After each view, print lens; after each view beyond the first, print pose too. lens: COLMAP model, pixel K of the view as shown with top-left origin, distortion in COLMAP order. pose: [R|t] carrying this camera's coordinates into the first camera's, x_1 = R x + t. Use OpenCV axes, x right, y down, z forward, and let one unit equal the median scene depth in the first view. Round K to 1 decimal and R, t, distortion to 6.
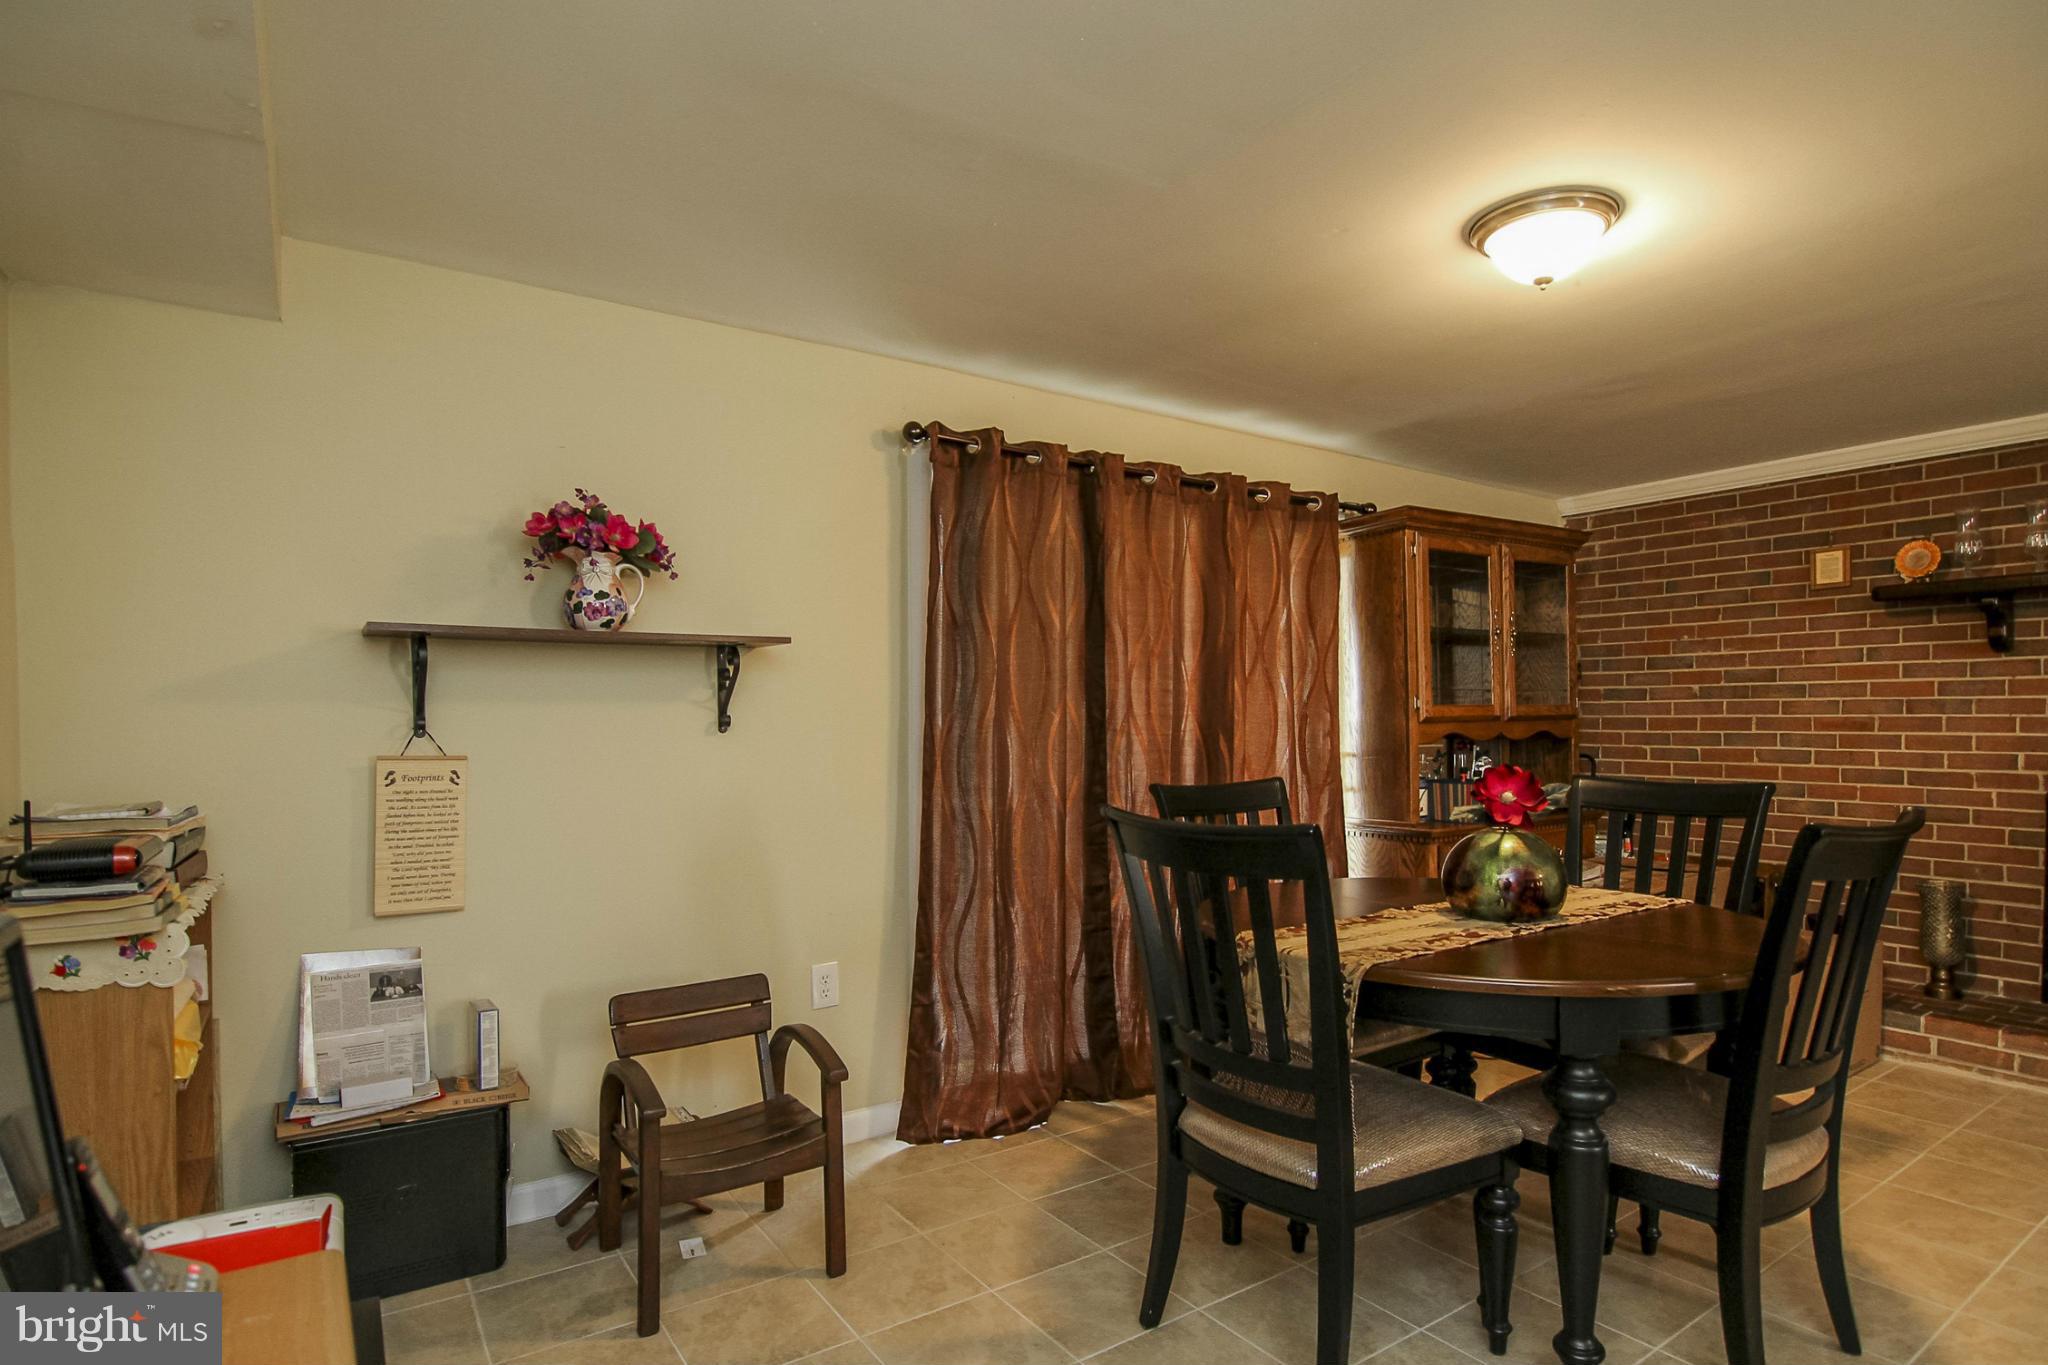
lens RADIAL K [[1034.5, 0, 1021.2], [0, 1034.5, 726.9], [0, 0, 1]] dist [-0.011015, -0.006629]
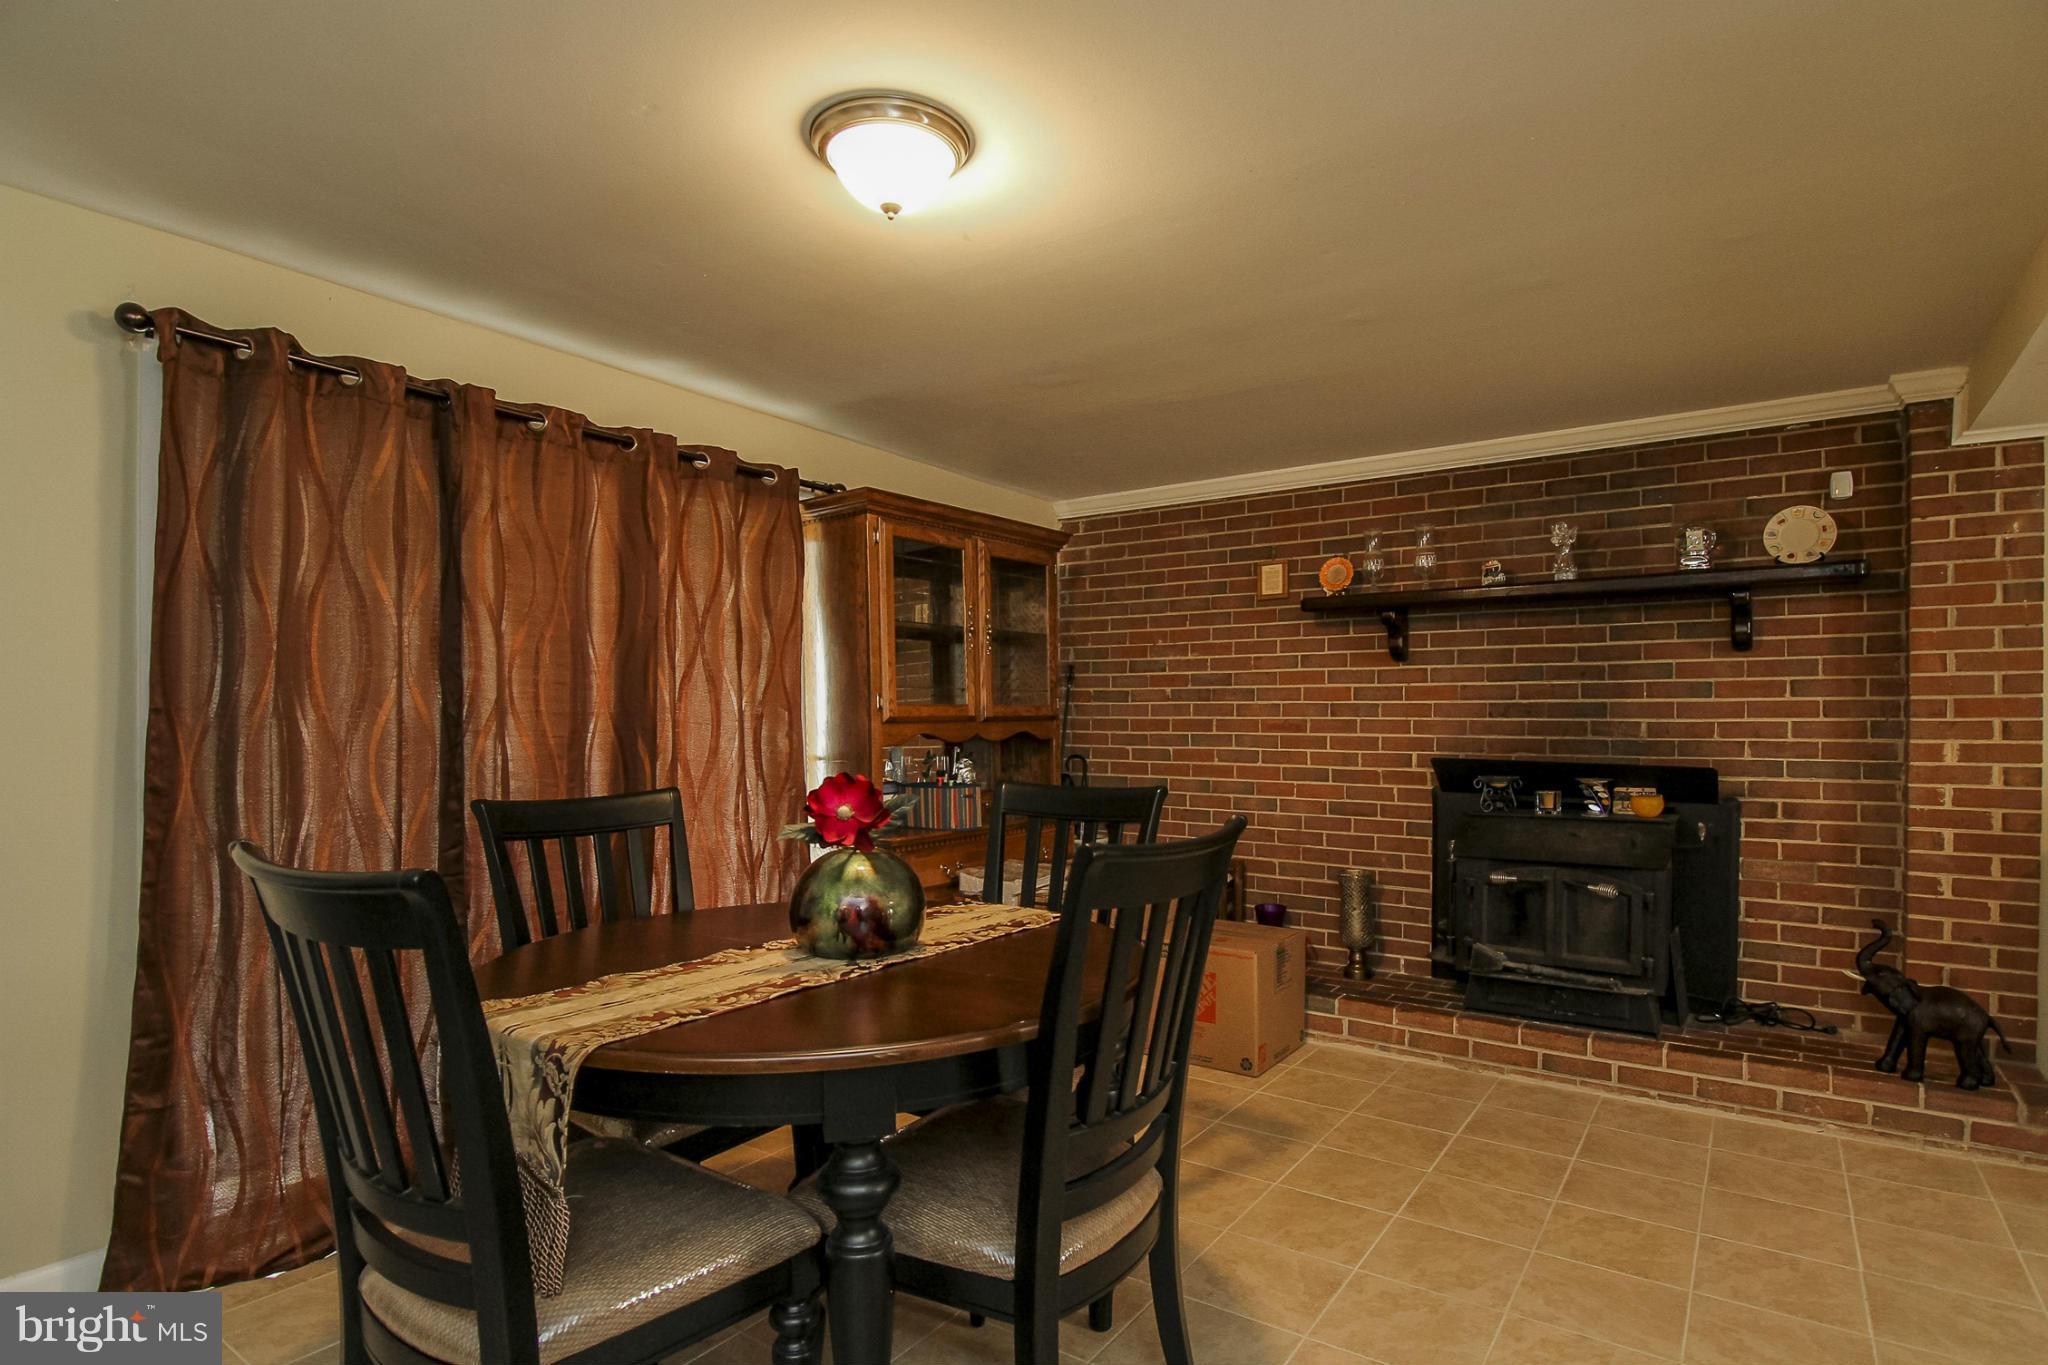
lens RADIAL K [[1019.3, 0, 1021.1], [0, 1019.3, 709.5], [0, 0, 1]] dist [0.001105, -0.017906]
pose [[0.937815, 0.008833, 0.347023, 0.194051], [-0.002966, 0.999844, -0.017434, -0.000585], [-0.347123, 0.015321, 0.937695, 0.104550]]
